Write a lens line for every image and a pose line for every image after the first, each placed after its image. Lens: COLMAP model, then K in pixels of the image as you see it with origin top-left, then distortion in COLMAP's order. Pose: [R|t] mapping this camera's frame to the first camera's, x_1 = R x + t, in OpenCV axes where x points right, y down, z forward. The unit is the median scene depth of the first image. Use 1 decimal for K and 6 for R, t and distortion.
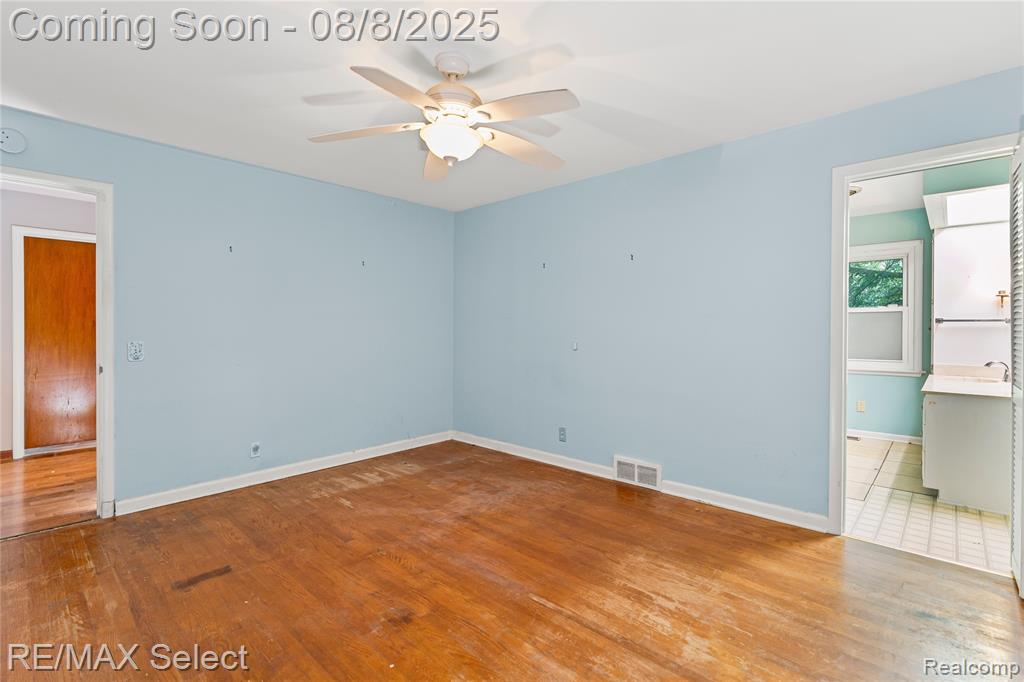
lens RADIAL K [[467.6, 0, 511.3], [0, 467.6, 334.6], [0, 0, 1]] dist [0.003133, 0.000641]
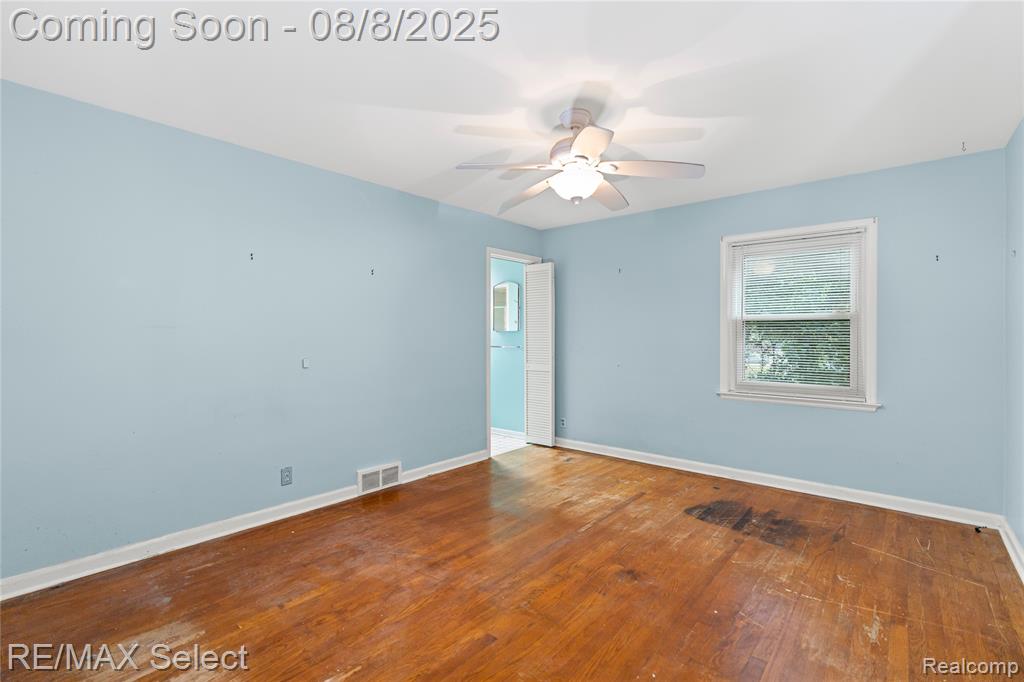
lens RADIAL K [[467.6, 0, 511.1], [0, 467.6, 339.8], [0, 0, 1]] dist [0.003133, 0.000641]
pose [[-0.045888, -0.004704, 0.998935, -0.964955], [0.014478, 0.999881, 0.005374, -0.023634], [-0.998842, 0.014709, -0.045815, 0.895189]]
